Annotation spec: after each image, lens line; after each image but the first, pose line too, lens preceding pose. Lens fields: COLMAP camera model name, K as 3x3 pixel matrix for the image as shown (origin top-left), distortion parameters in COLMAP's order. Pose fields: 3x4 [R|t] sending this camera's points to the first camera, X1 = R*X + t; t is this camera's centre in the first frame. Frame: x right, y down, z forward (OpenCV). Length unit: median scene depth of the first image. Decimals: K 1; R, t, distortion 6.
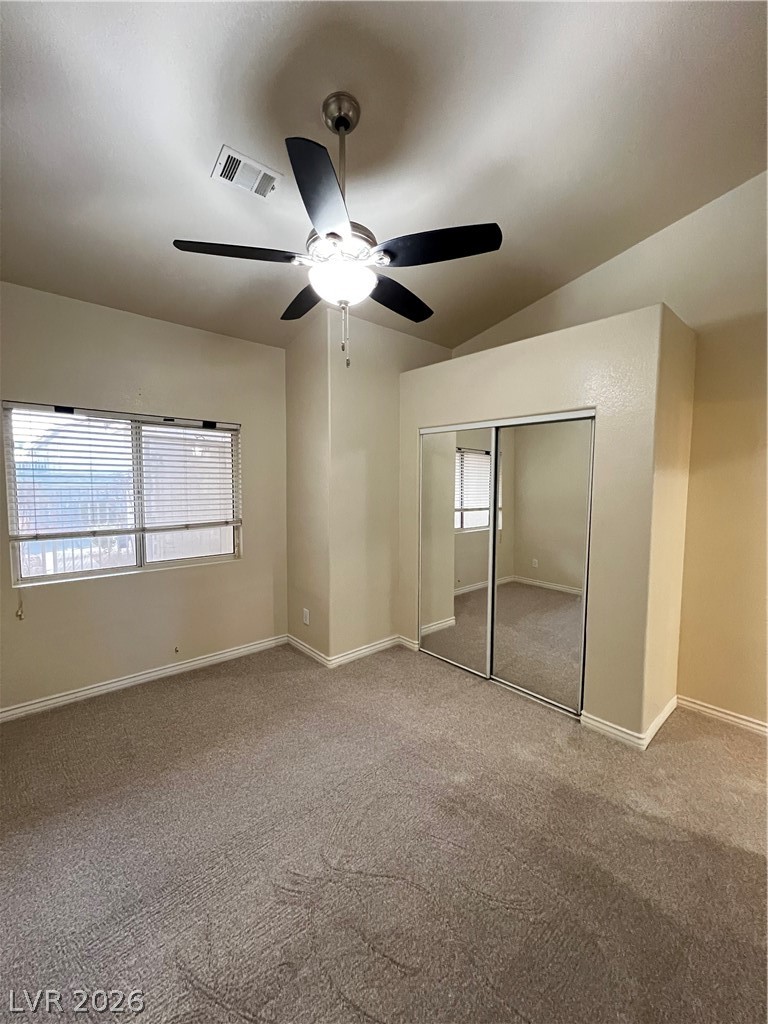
lens RADIAL K [[410.7, 0, 384.0], [0, 410.7, 512.0], [0, 0, 1]] dist [0.000217, -0.000062]
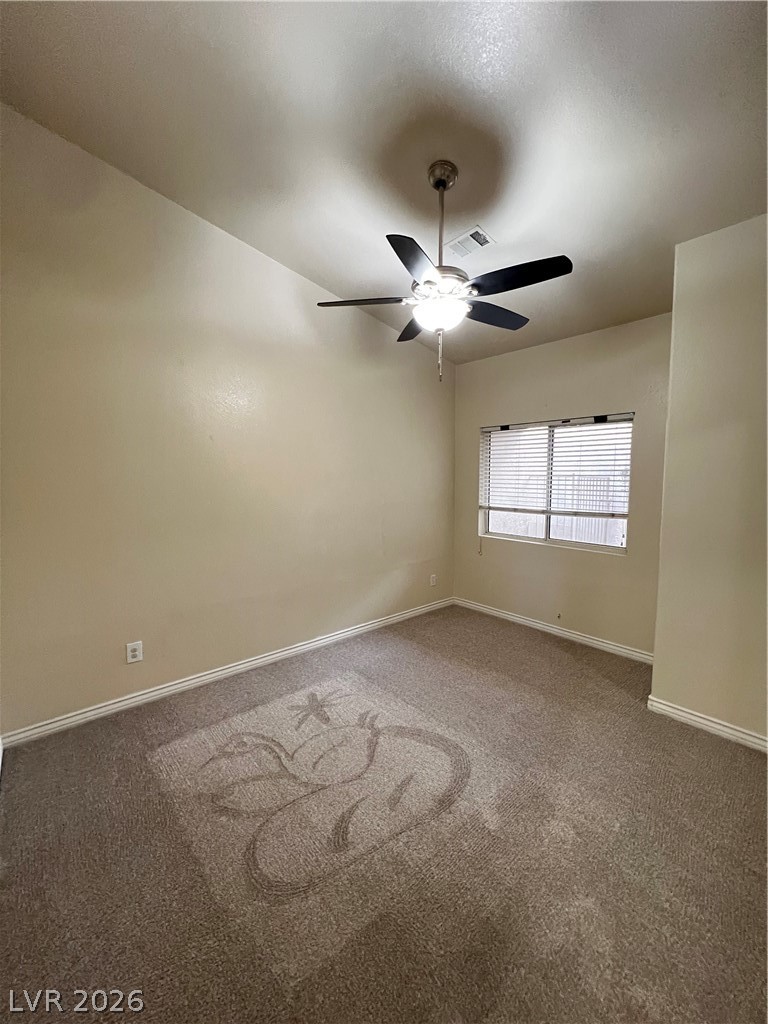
lens RADIAL K [[410.7, 0, 384.0], [0, 410.7, 512.0], [0, 0, 1]] dist [0.000217, -0.000062]
pose [[-0.020695, 0.093147, -0.995437, 0.690817], [-0.065682, 0.993373, 0.094319, -0.043005], [0.997626, 0.067335, -0.014439, 0.518294]]
